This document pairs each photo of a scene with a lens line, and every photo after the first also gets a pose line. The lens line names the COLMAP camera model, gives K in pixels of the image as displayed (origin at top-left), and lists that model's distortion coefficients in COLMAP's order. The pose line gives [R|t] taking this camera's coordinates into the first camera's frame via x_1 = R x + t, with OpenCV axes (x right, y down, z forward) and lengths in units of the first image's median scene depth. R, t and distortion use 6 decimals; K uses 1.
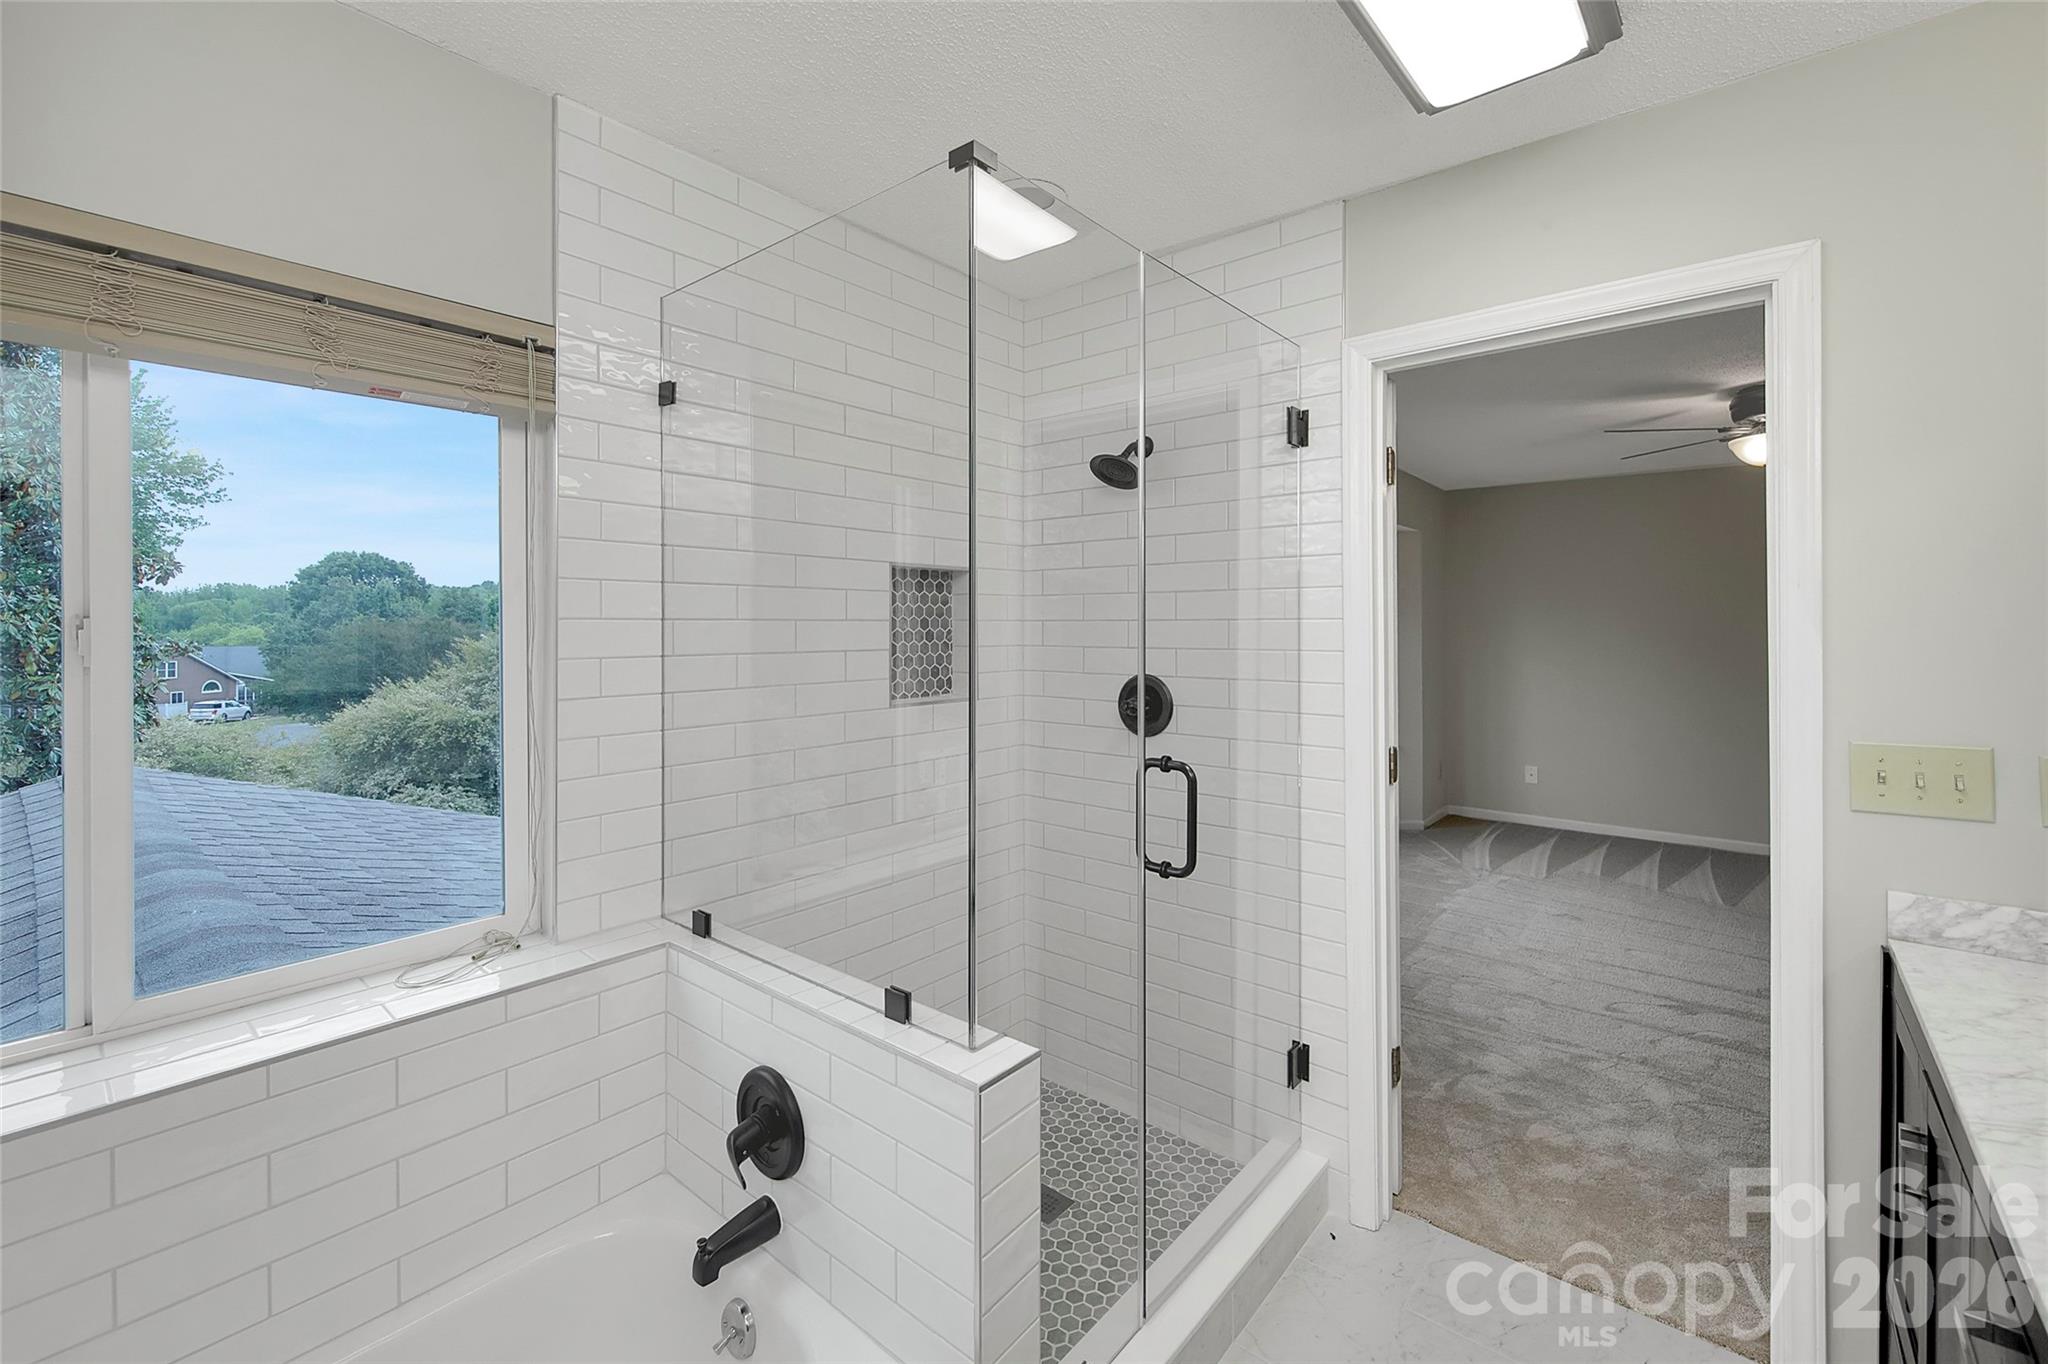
lens RADIAL K [[864.9, 0, 1022.7], [0, 864.9, 645.4], [0, 0, 1]] dist [0.000264, 0.000058]
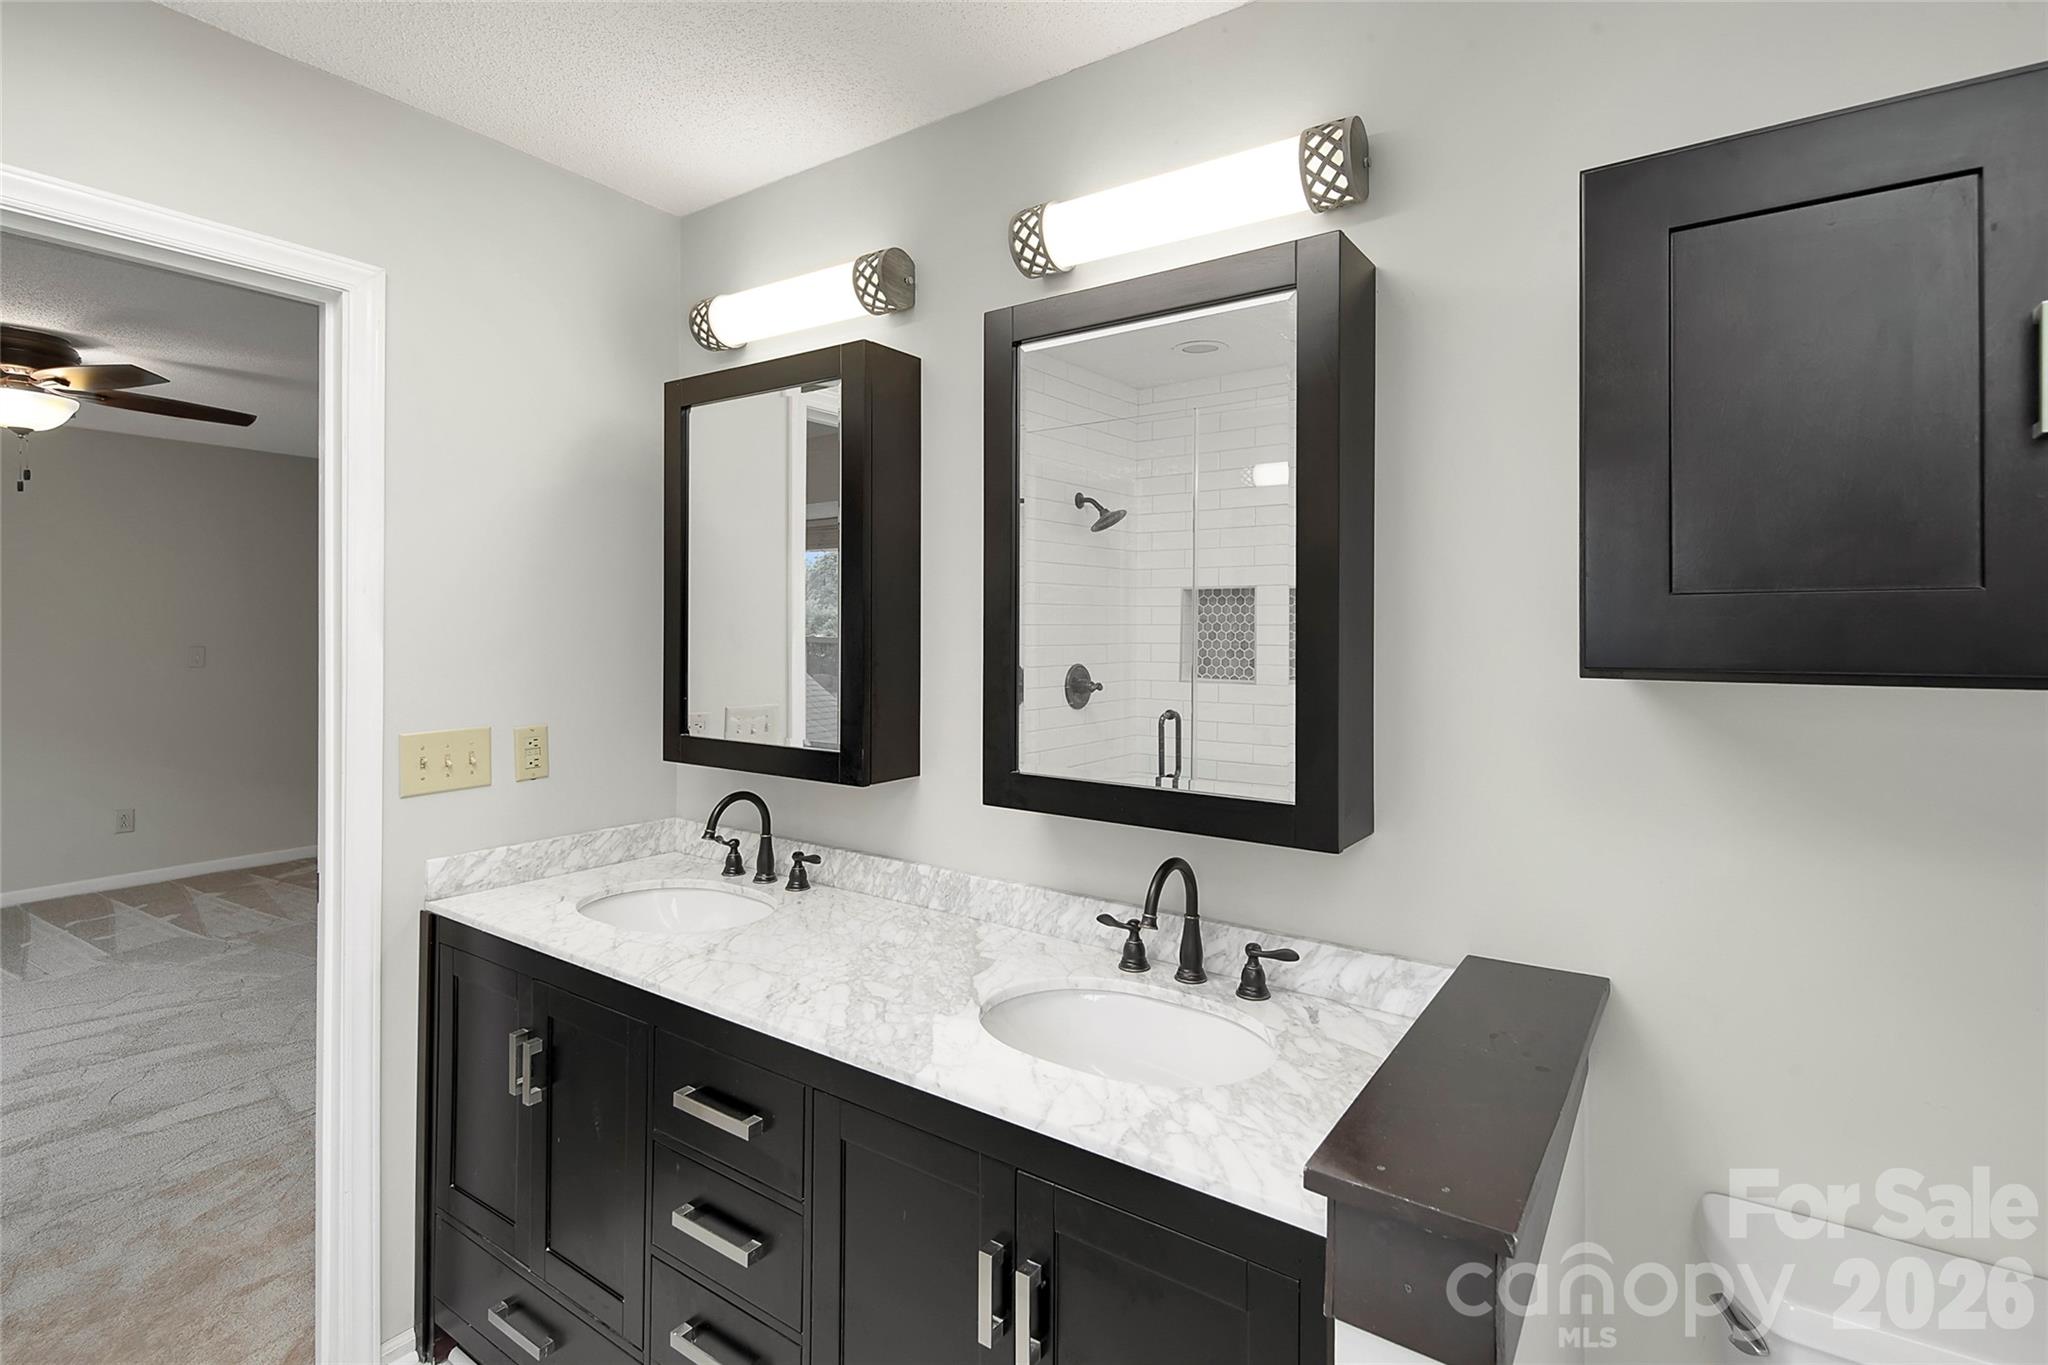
lens RADIAL K [[974.4, 0, 1032.7], [0, 974.4, 643.0], [0, 0, 1]] dist [0.004301, -0.000292]
pose [[-0.117040, 0.005541, 0.993112, -0.365501], [0.001959, 0.999984, -0.005349, 0.001676], [-0.993125, 0.001319, -0.117049, 0.324982]]
